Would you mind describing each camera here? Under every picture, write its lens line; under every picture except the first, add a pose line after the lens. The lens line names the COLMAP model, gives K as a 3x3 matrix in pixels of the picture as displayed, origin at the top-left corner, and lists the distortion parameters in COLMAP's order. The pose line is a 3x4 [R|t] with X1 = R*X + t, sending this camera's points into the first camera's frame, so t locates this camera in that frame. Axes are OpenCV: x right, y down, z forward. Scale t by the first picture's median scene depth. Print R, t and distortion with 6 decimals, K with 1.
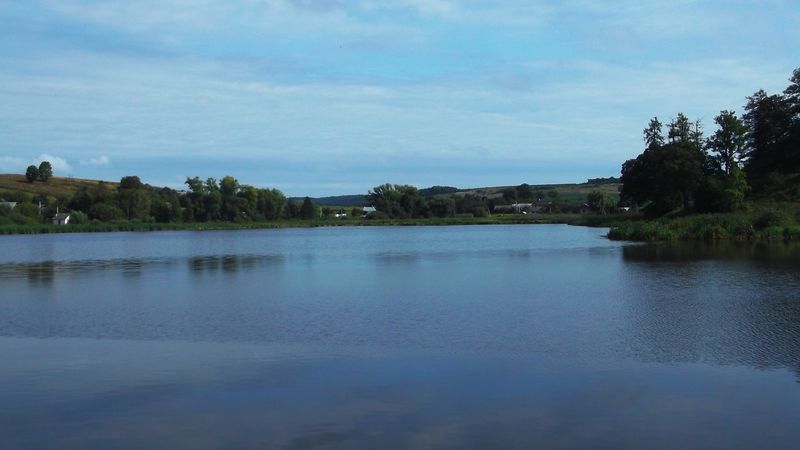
lens RADIAL K [[940.5, 0, 398.4], [0, 940.5, 223.9], [0, 0, 1]] dist [-0.066869, 0.304850]
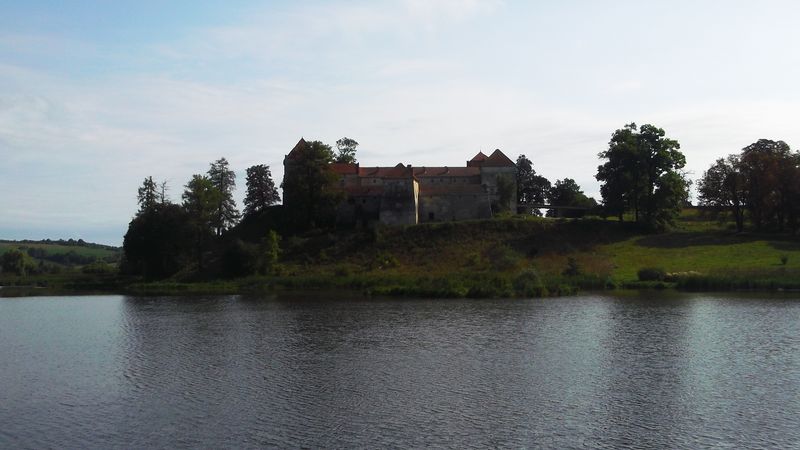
lens RADIAL K [[940.5, 0, 398.4], [0, 940.5, 223.9], [0, 0, 1]] dist [-0.066869, 0.304850]
pose [[0.726530, 0.041661, 0.685870, -0.150001], [0.004020, 0.997886, -0.064872, 0.000516], [-0.687123, 0.049889, 0.724827, 0.079225]]
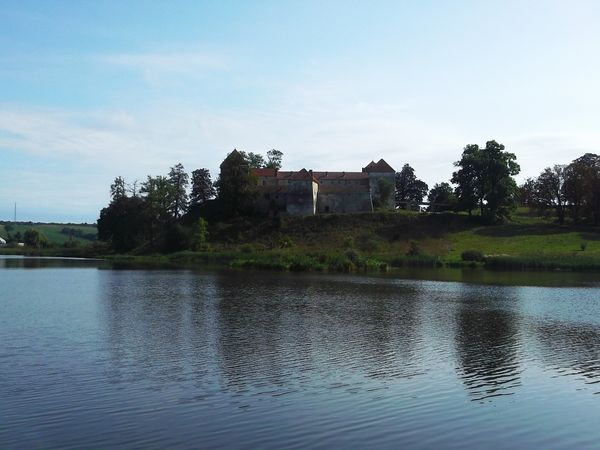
lens RADIAL K [[705.2, 0, 298.2], [0, 705.2, 223.8], [0, 0, 1]] dist [-0.067222, 0.306275]
pose [[0.772812, 0.047156, 0.632881, -0.111974], [-0.017560, 0.998443, -0.052953, 0.001115], [-0.634392, 0.029809, 0.772436, 0.053736]]
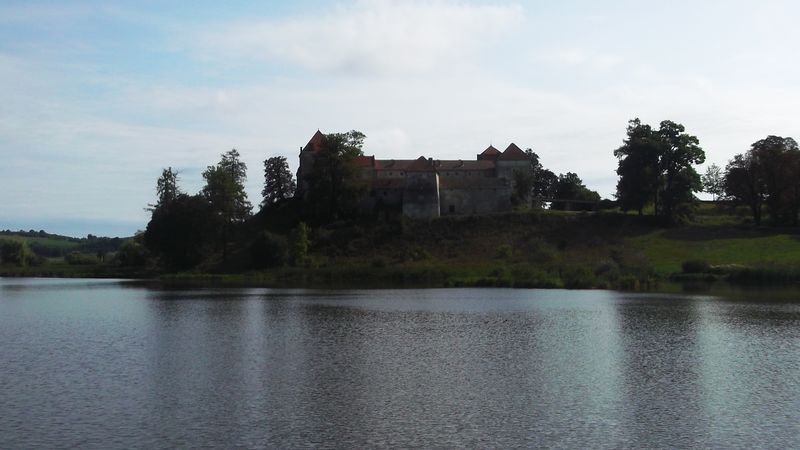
lens RADIAL K [[940.5, 0, 398.4], [0, 940.5, 223.9], [0, 0, 1]] dist [-0.066869, 0.304850]
pose [[0.695640, 0.040035, 0.717274, -0.186827], [0.001308, 0.998374, -0.056993, 0.001066], [-0.718389, 0.040584, 0.694457, 0.106816]]
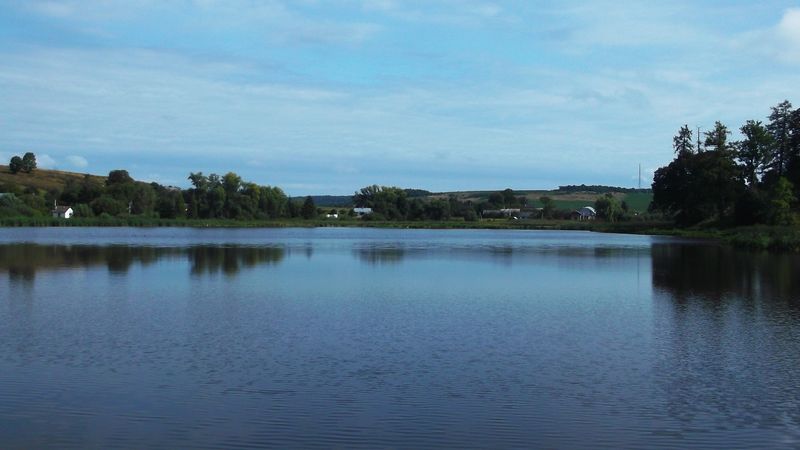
lens RADIAL K [[940.5, 0, 398.4], [0, 940.5, 223.9], [0, 0, 1]] dist [-0.066869, 0.304850]
pose [[0.998893, 0.025770, 0.039342, -0.046714], [-0.025674, 0.999666, -0.002939, 0.000903], [-0.039405, 0.001926, 0.999221, 0.017051]]
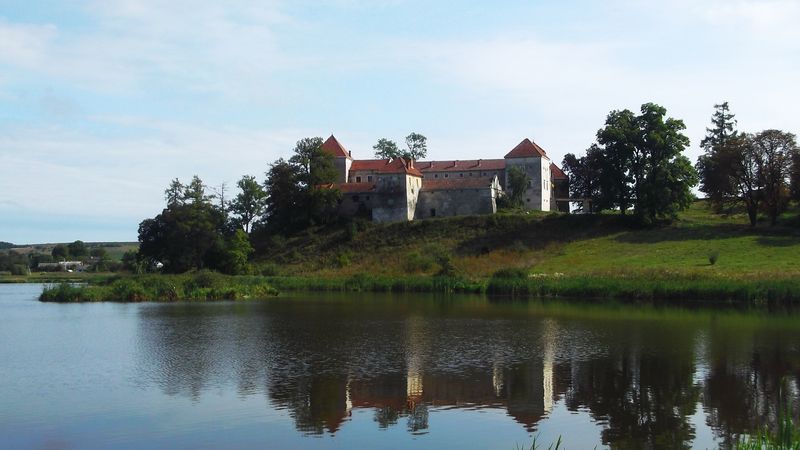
lens RADIAL K [[940.5, 0, 398.4], [0, 940.5, 223.9], [0, 0, 1]] dist [-0.066869, 0.304850]
pose [[0.902915, 0.031892, 0.428634, 0.041587], [-0.004874, 0.997939, -0.063984, -0.000672], [-0.429791, 0.055682, 0.901210, -0.008965]]
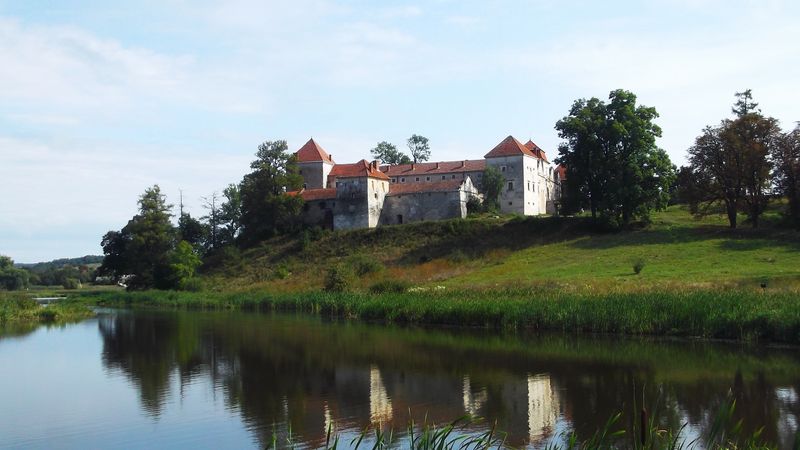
lens RADIAL K [[940.5, 0, 398.4], [0, 940.5, 223.9], [0, 0, 1]] dist [-0.066869, 0.304850]
pose [[0.945593, 0.019983, 0.324737, 0.146297], [0.004342, 0.997248, -0.074010, -0.003031], [-0.325322, 0.071393, 0.942904, 0.005886]]
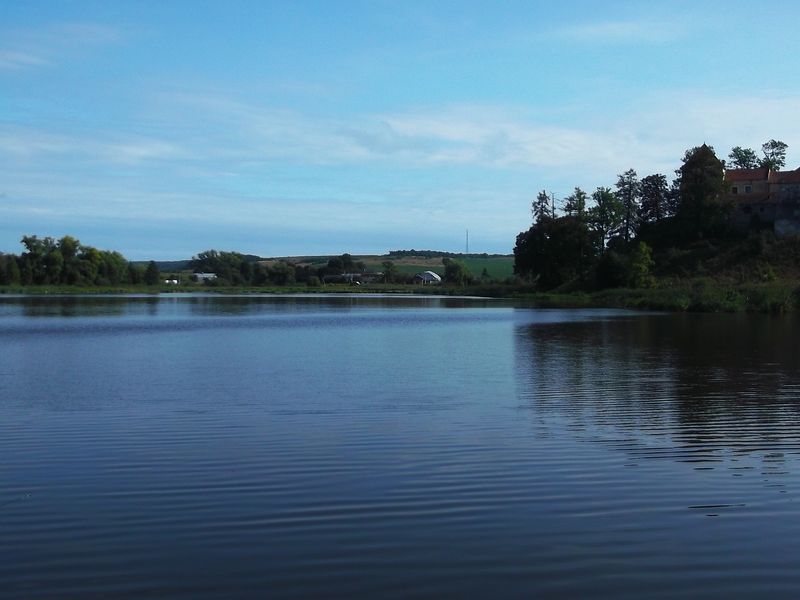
lens RADIAL K [[940.2, 0, 397.6], [0, 940.2, 298.5], [0, 0, 1]] dist [-0.067222, 0.306275]
pose [[0.975174, 0.017550, 0.220744, -0.071944], [-0.018654, 0.999822, 0.002921, 0.001703], [-0.220653, -0.006967, 0.975327, 0.034861]]
